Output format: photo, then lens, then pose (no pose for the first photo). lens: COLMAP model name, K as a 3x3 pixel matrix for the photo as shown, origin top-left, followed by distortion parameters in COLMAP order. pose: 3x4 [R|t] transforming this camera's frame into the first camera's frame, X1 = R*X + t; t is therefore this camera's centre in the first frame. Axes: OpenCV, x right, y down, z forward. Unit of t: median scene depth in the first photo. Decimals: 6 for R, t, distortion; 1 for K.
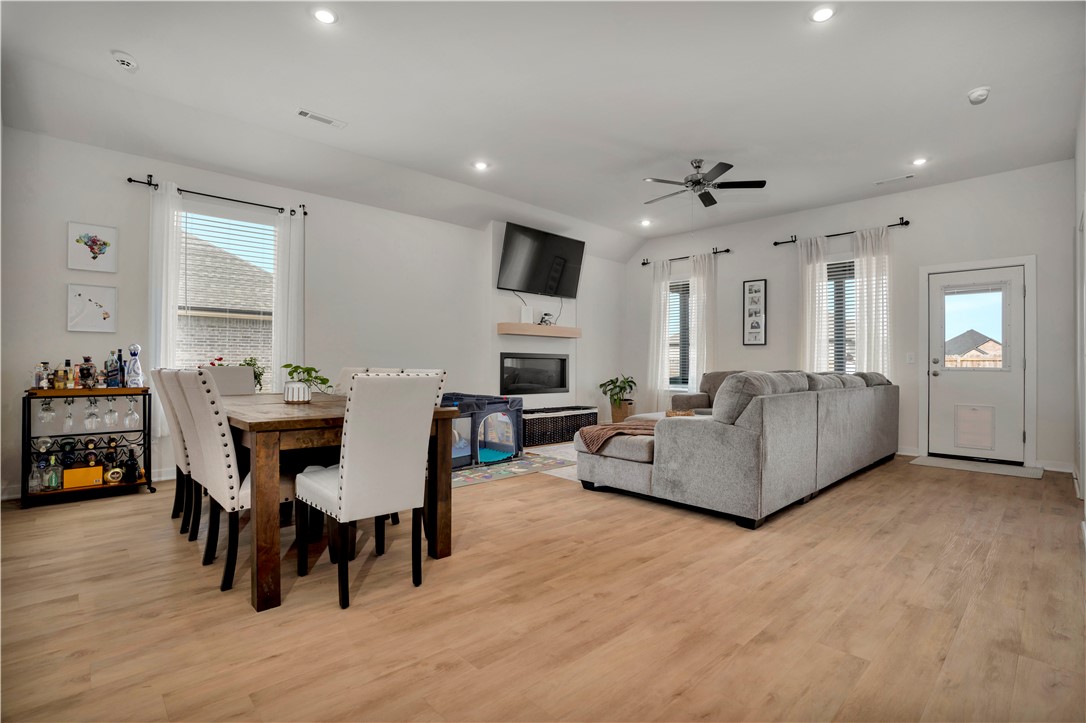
lens RADIAL K [[508.6, 0, 557.3], [0, 508.6, 359.7], [0, 0, 1]] dist [-0.034340, -0.000238]
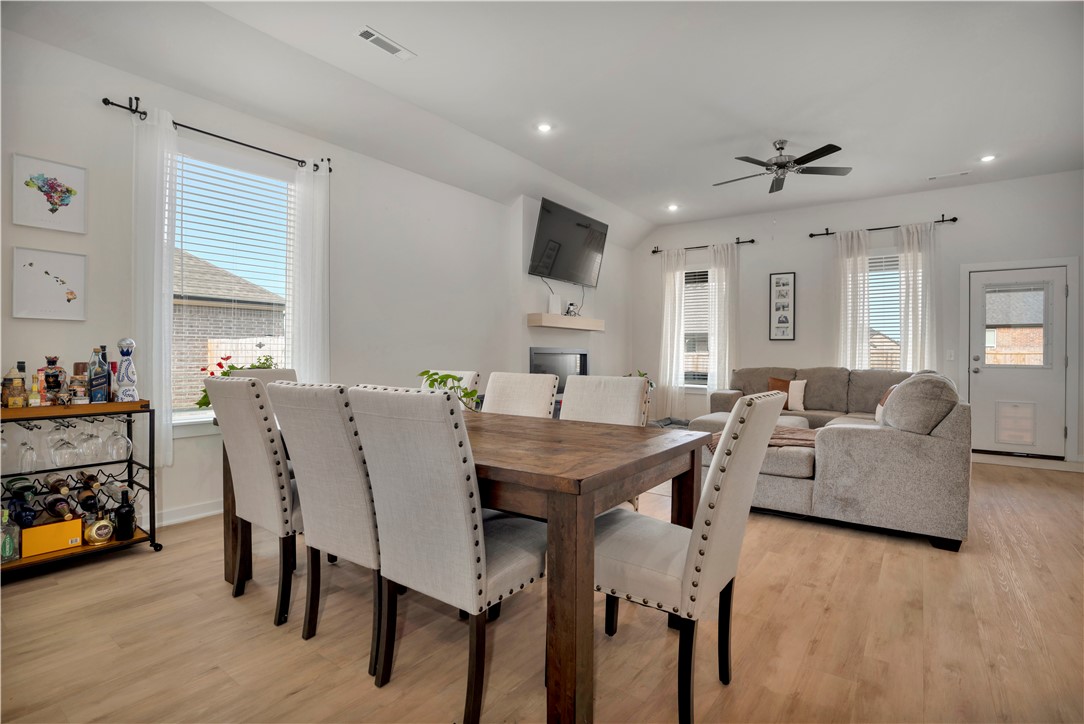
lens RADIAL K [[523.8, 0, 559.6], [0, 523.8, 353.7], [0, 0, 1]] dist [-0.025156, 0.000199]
pose [[0.983980, 0.001317, 0.178273, -0.297917], [-0.002520, 0.999976, 0.006518, -0.012473], [-0.178260, -0.006862, 0.983959, 0.143785]]
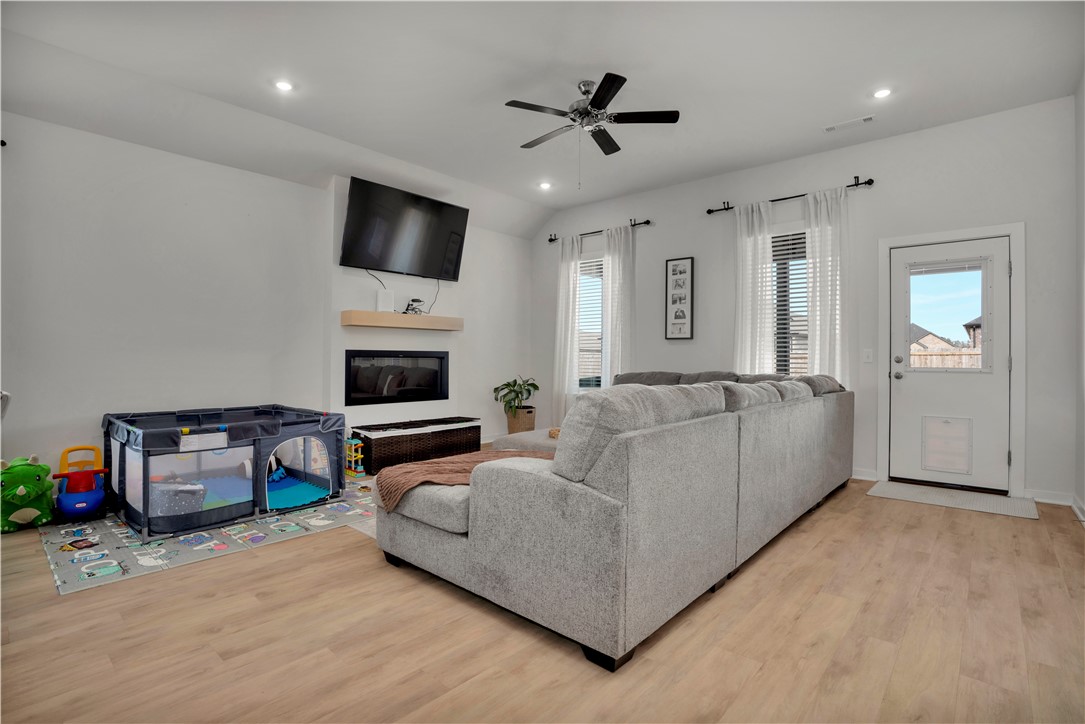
lens RADIAL K [[517.4, 0, 542.5], [0, 517.4, 362.0], [0, 0, 1]] dist [-0.045332, 0.000296]
pose [[0.997866, -0.004605, 0.065131, 0.174842], [0.003620, 0.999878, 0.015225, -0.008614], [-0.065194, -0.014957, 0.997761, 0.285748]]
